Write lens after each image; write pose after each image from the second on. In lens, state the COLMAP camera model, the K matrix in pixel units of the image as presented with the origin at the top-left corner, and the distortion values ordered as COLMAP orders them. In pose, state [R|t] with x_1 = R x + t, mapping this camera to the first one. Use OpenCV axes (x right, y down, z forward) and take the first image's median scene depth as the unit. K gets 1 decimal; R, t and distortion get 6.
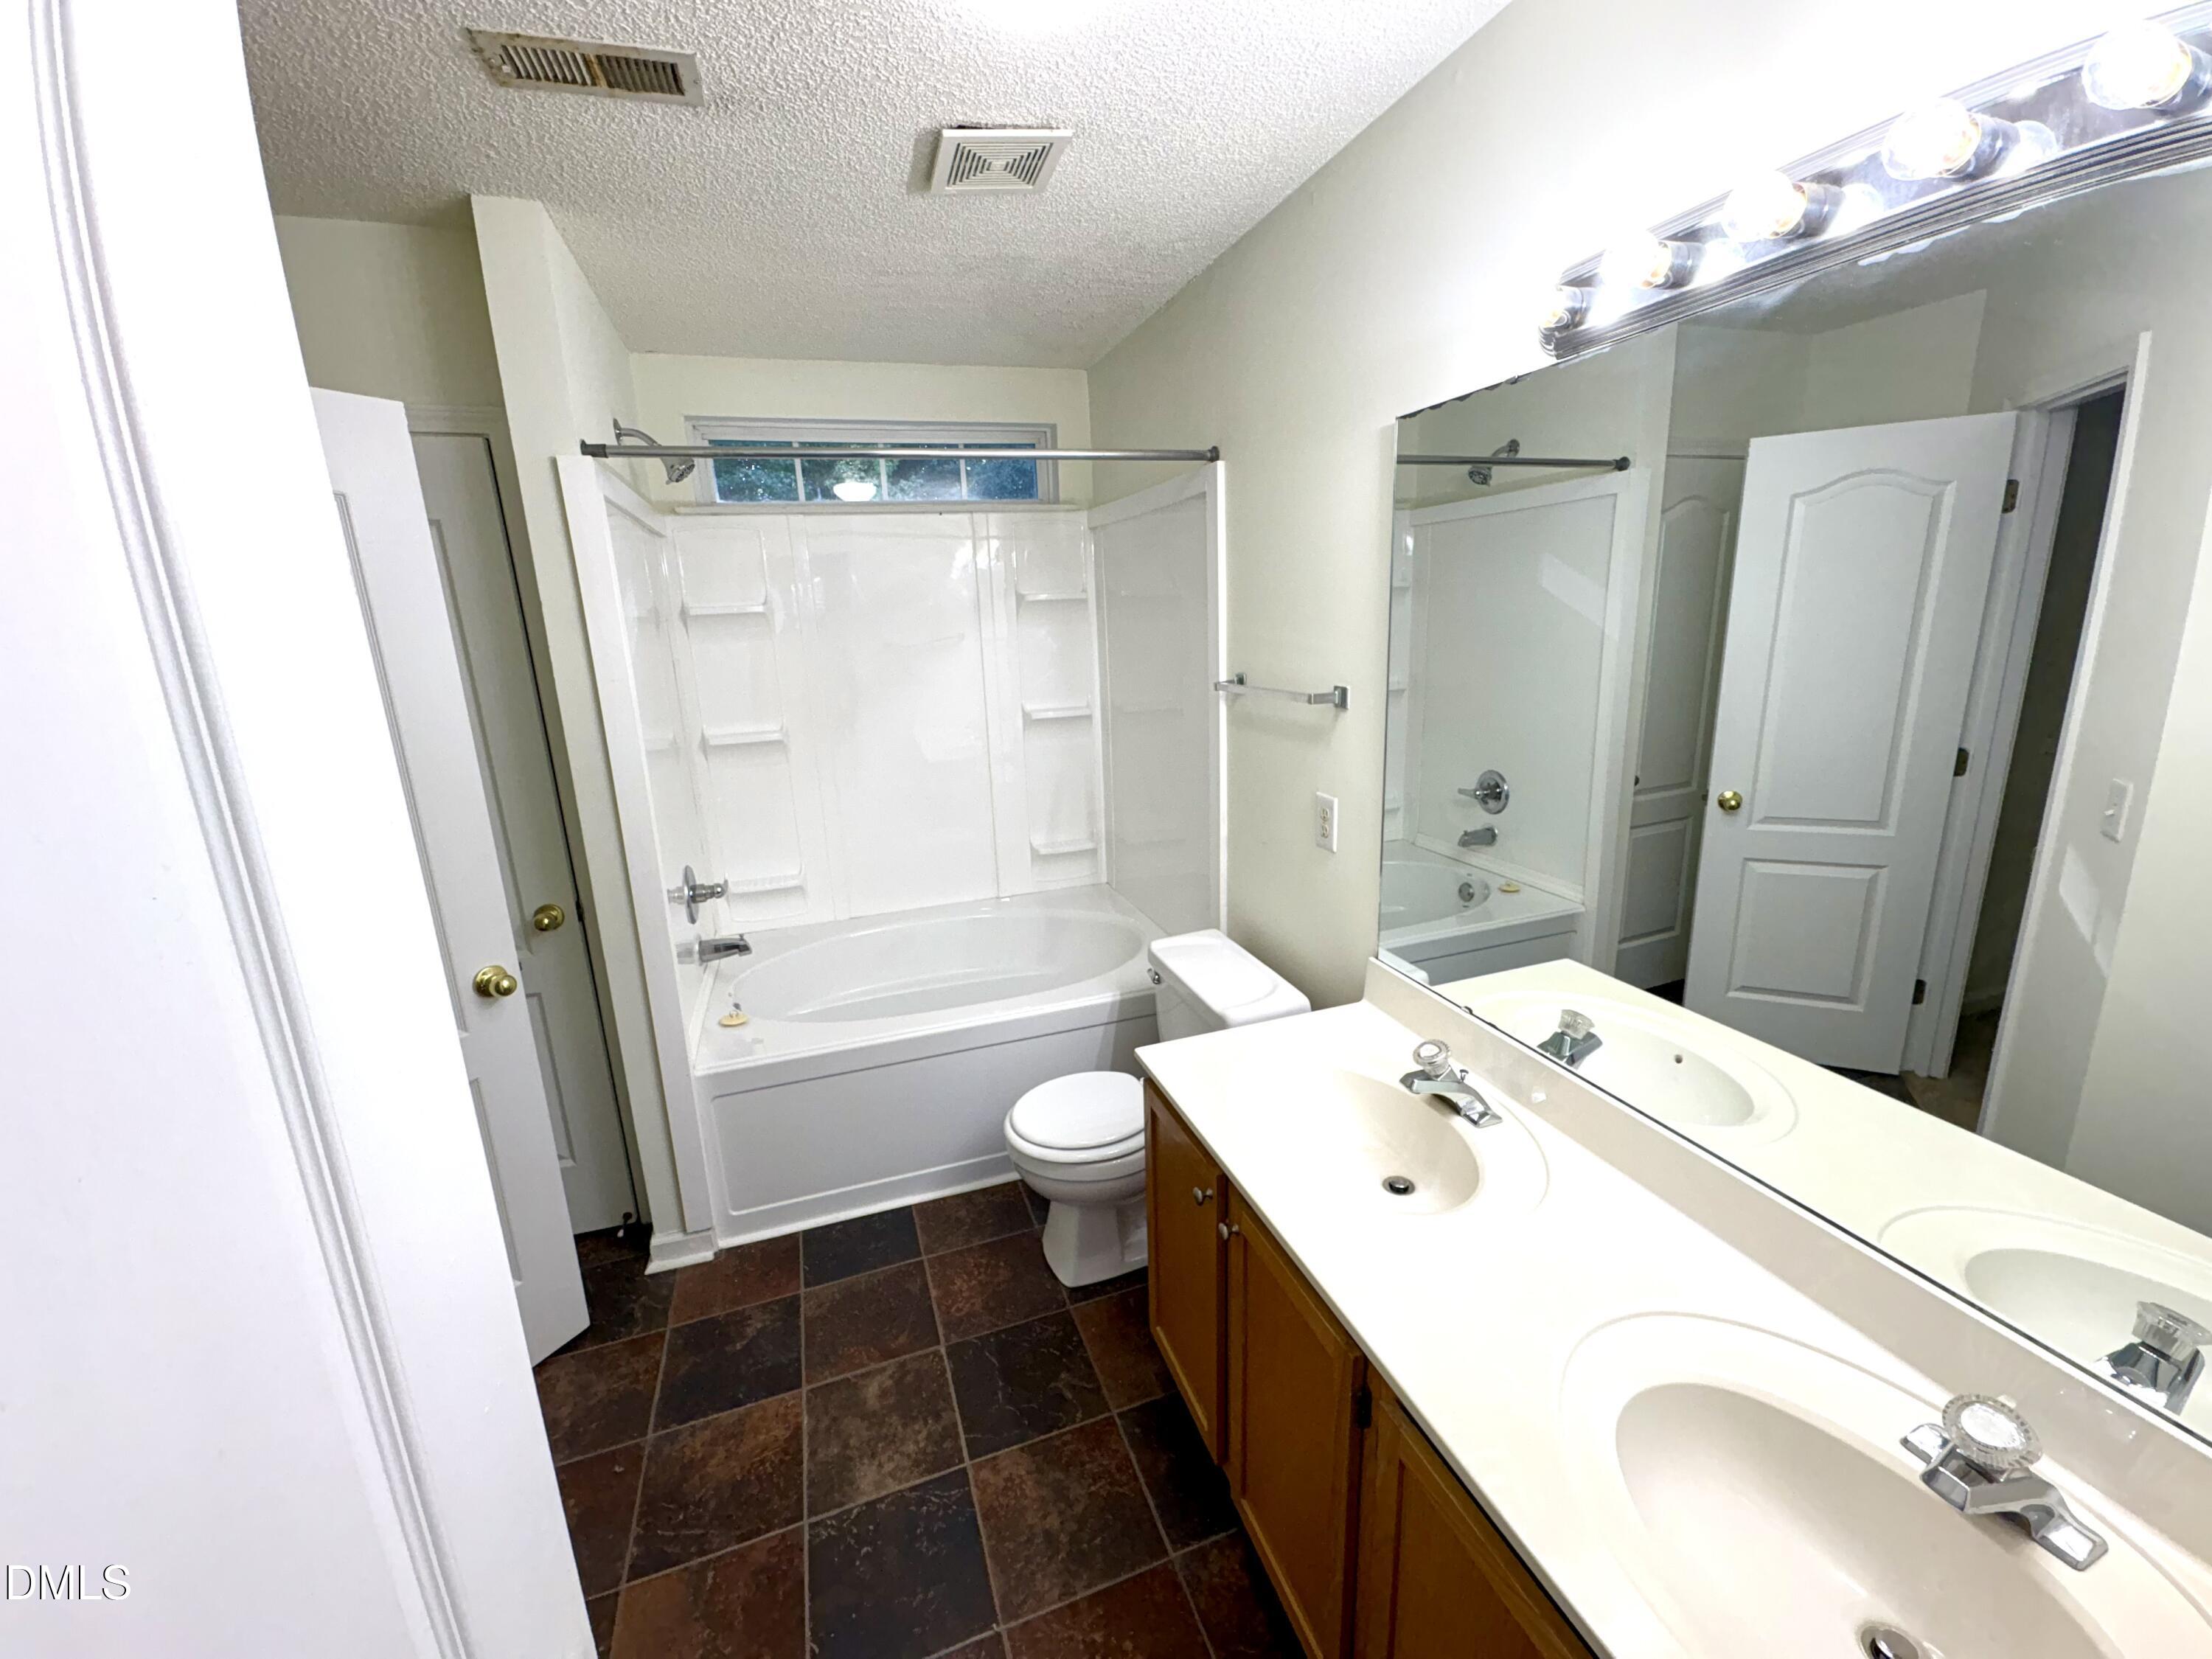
lens RADIAL K [[886.5, 0, 1107.2], [0, 886.5, 824.4], [0, 0, 1]] dist [-0.000867, -0.000045]
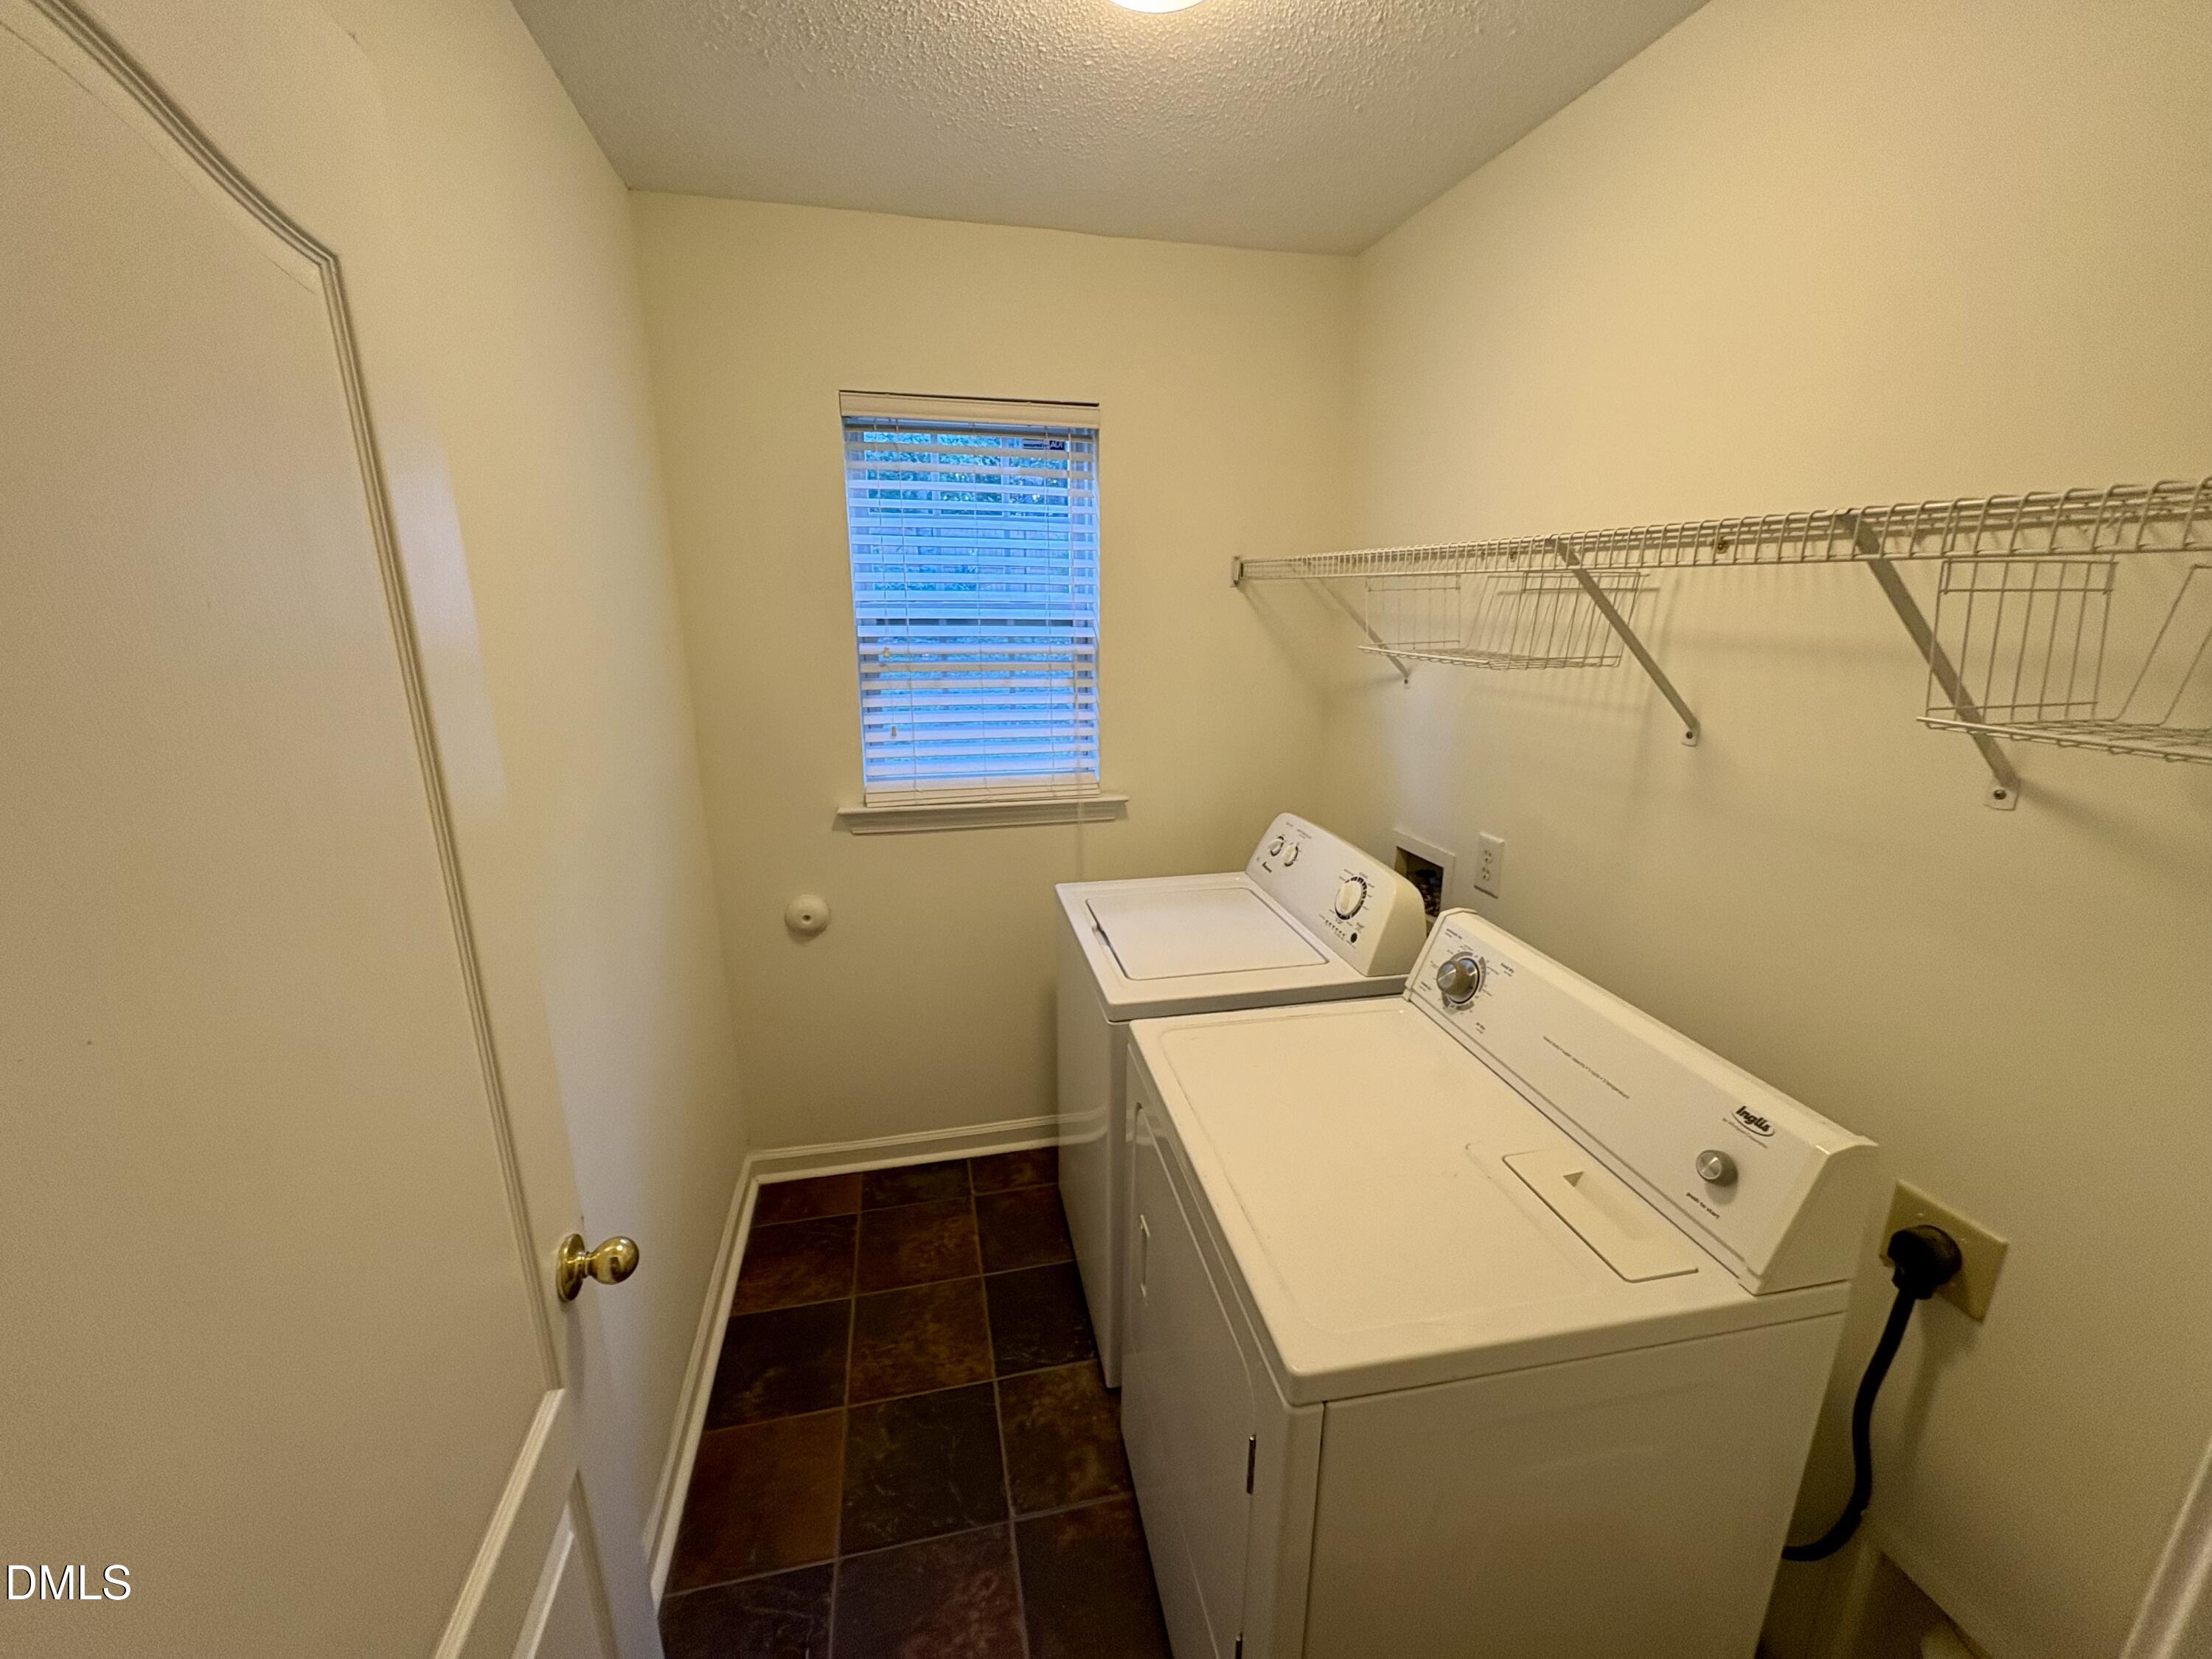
lens RADIAL K [[886.5, 0, 1105.1], [0, 886.5, 830.4], [0, 0, 1]] dist [-0.000867, -0.000045]
pose [[-0.992265, 0.005253, 0.124025, -0.420153], [0.063466, 0.880126, 0.470480, -0.367131], [-0.106687, 0.474712, -0.873651, 1.578289]]
